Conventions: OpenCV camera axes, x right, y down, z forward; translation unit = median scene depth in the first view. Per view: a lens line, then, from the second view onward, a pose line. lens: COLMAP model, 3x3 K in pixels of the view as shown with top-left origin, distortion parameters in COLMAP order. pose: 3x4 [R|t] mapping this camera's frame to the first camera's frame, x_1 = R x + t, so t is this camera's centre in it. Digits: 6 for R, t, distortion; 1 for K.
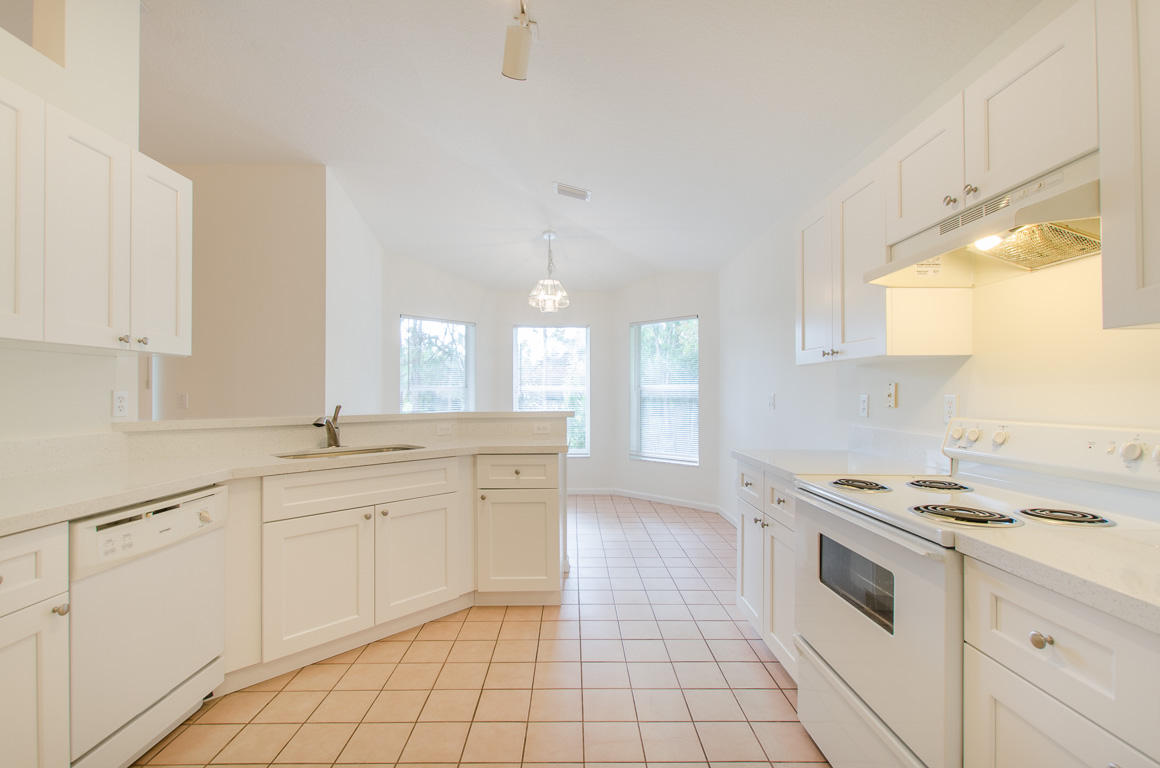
lens RADIAL K [[510.5, 0, 586.1], [0, 510.5, 394.4], [0, 0, 1]] dist [0.001271, -0.000500]
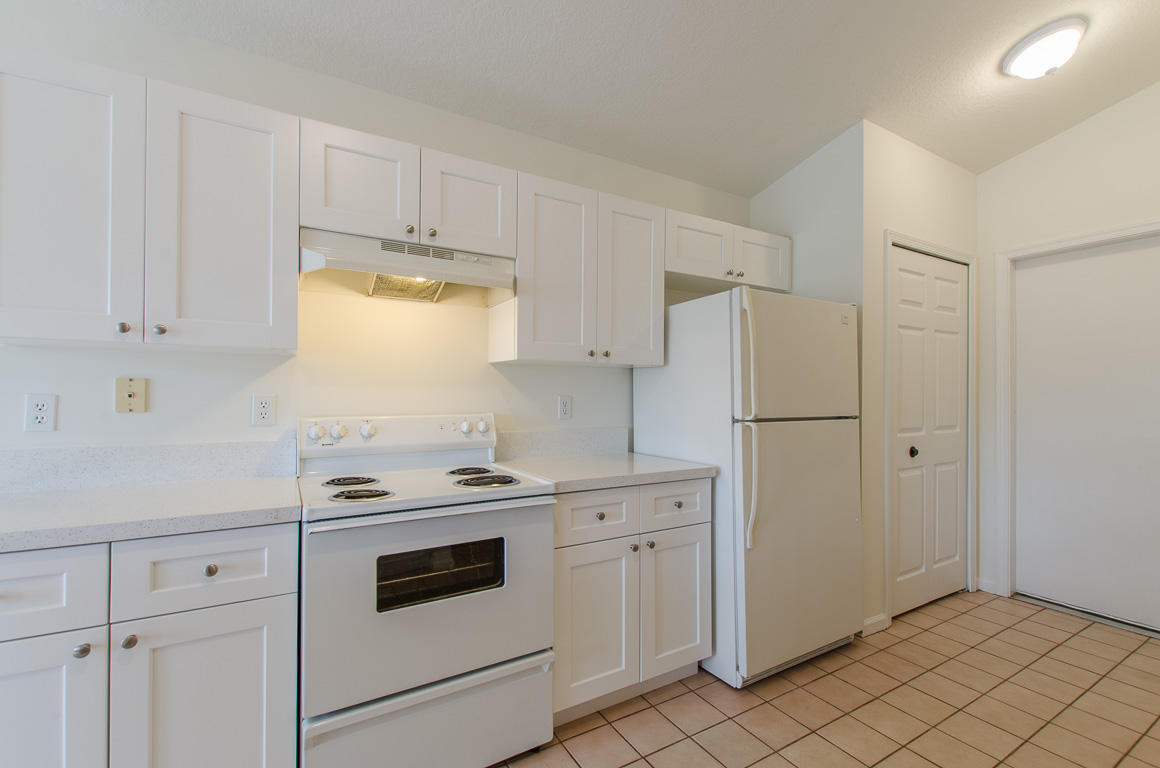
lens RADIAL K [[501.2, 0, 580.0], [0, 501.2, 384.0], [0, 0, 1]] dist [0.005912, -0.001266]
pose [[-0.485989, 0.019851, 0.873739, -0.426345], [-0.000779, 0.999732, -0.023146, 0.002720], [-0.873965, -0.011929, -0.485843, 1.070642]]
